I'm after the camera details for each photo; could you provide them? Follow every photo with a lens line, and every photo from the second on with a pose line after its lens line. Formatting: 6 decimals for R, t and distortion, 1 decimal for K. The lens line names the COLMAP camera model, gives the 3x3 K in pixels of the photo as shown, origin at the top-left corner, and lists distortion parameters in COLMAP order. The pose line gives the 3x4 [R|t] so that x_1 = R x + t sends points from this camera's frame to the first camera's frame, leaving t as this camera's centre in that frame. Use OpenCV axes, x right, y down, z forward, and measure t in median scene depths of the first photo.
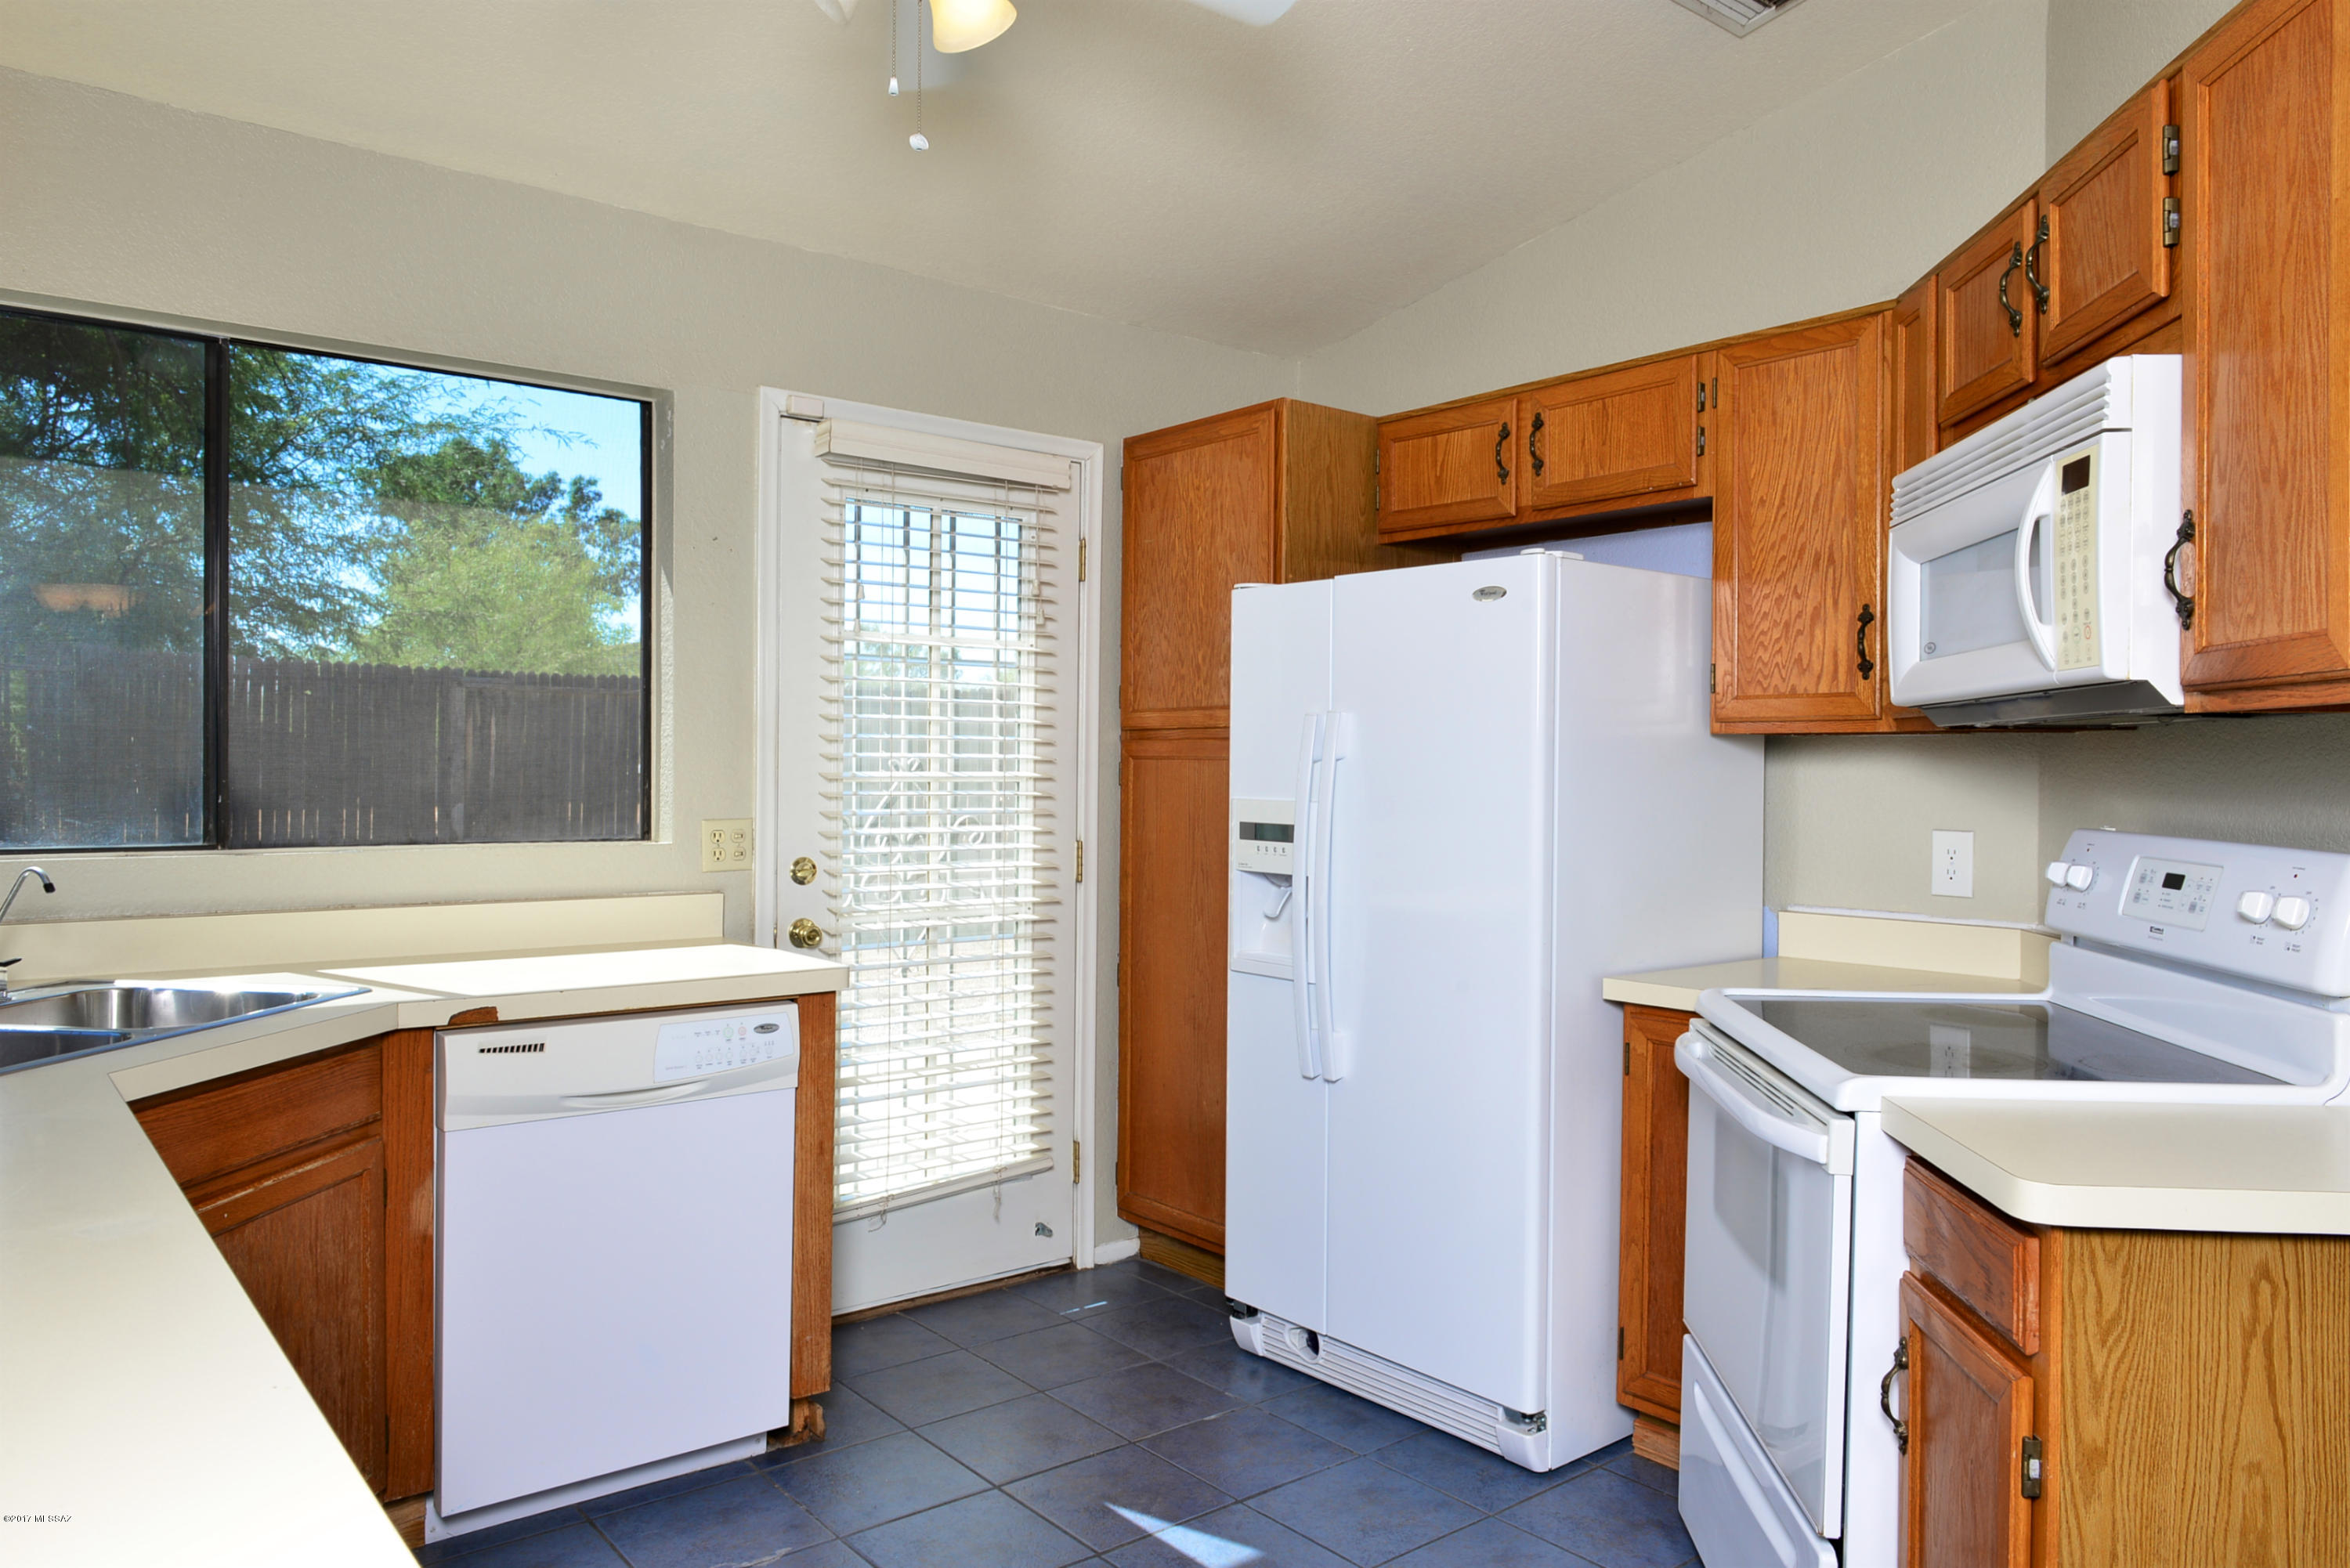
lens RADIAL K [[1602.5, 0, 1183.5], [0, 1602.5, 777.8], [0, 0, 1]] dist [-0.005171, -0.007695]
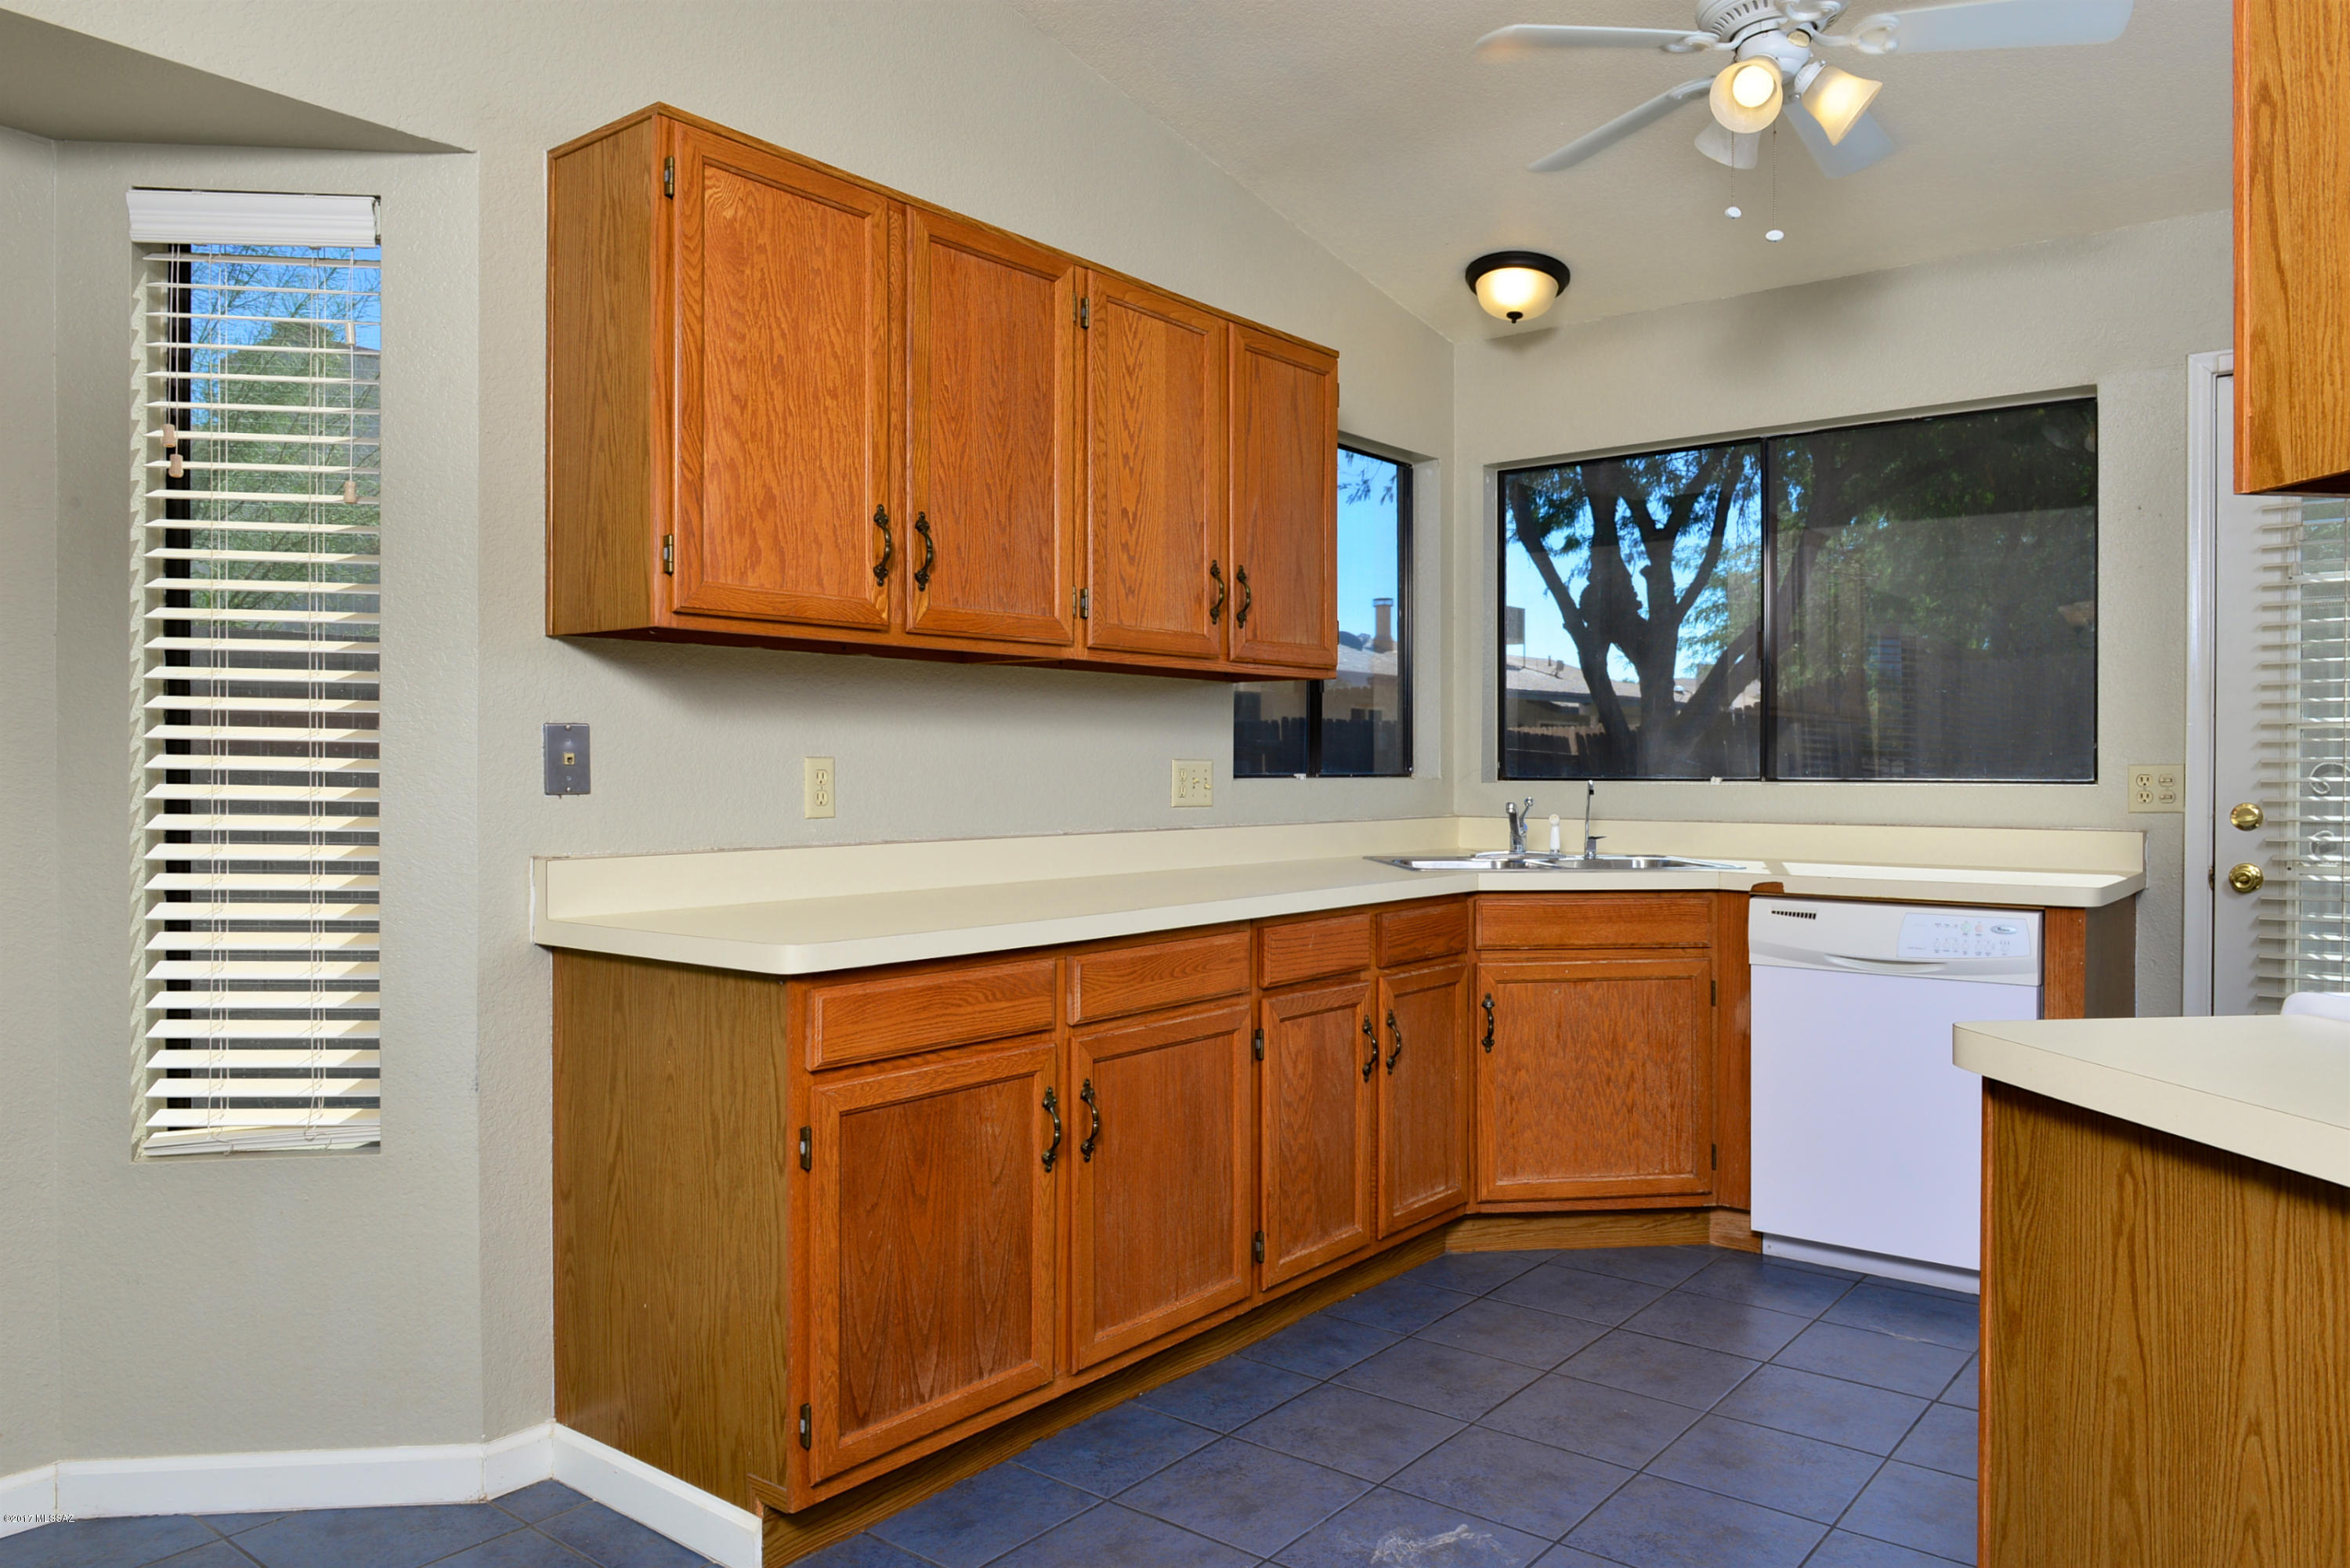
lens RADIAL K [[1606.5, 0, 1188.7], [0, 1606.5, 777.9], [0, 0, 1]] dist [-0.005573, -0.005498]
pose [[0.220159, -0.002810, -0.975460, 0.901522], [-0.007820, 0.999959, -0.004646, 0.064627], [0.975433, 0.008651, 0.220128, 0.182851]]
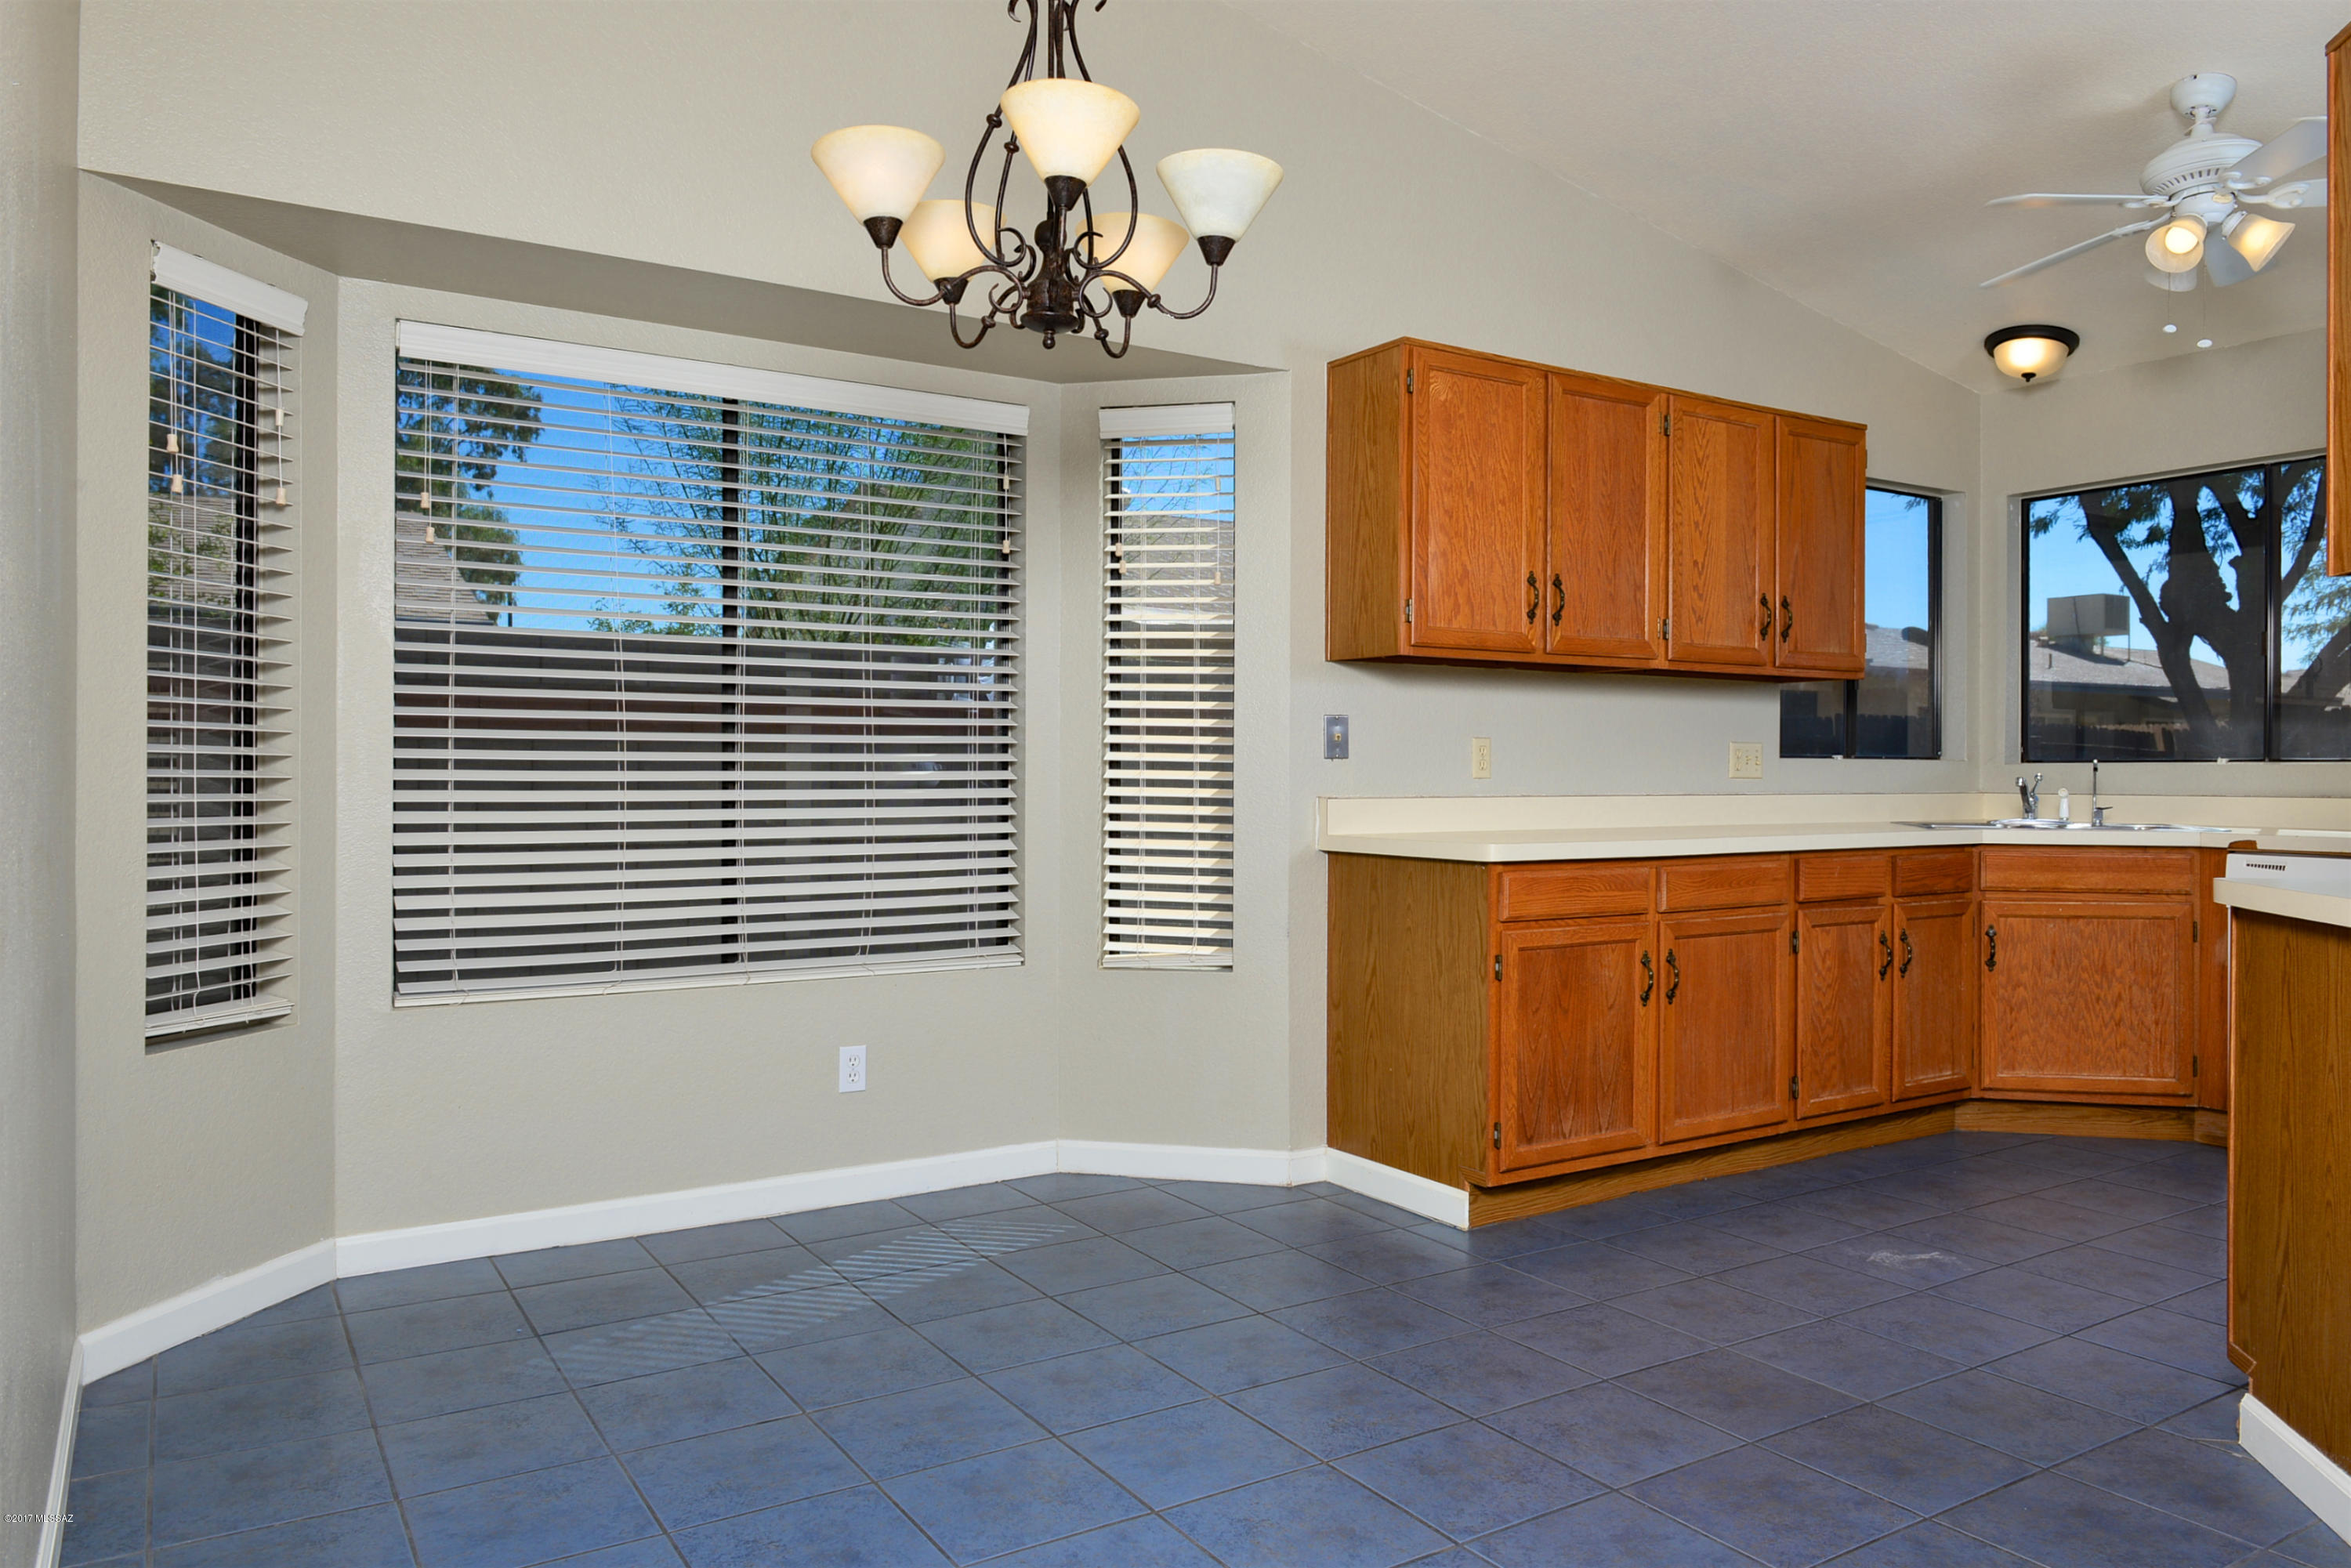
lens RADIAL K [[1605.9, 0, 1183.2], [0, 1605.9, 777.6], [0, 0, 1]] dist [-0.003545, -0.022719]
pose [[-0.113016, -0.005055, -0.993580, 1.512382], [-0.013675, 0.999900, -0.003531, 0.102843], [0.993499, 0.013188, -0.113073, 0.044459]]
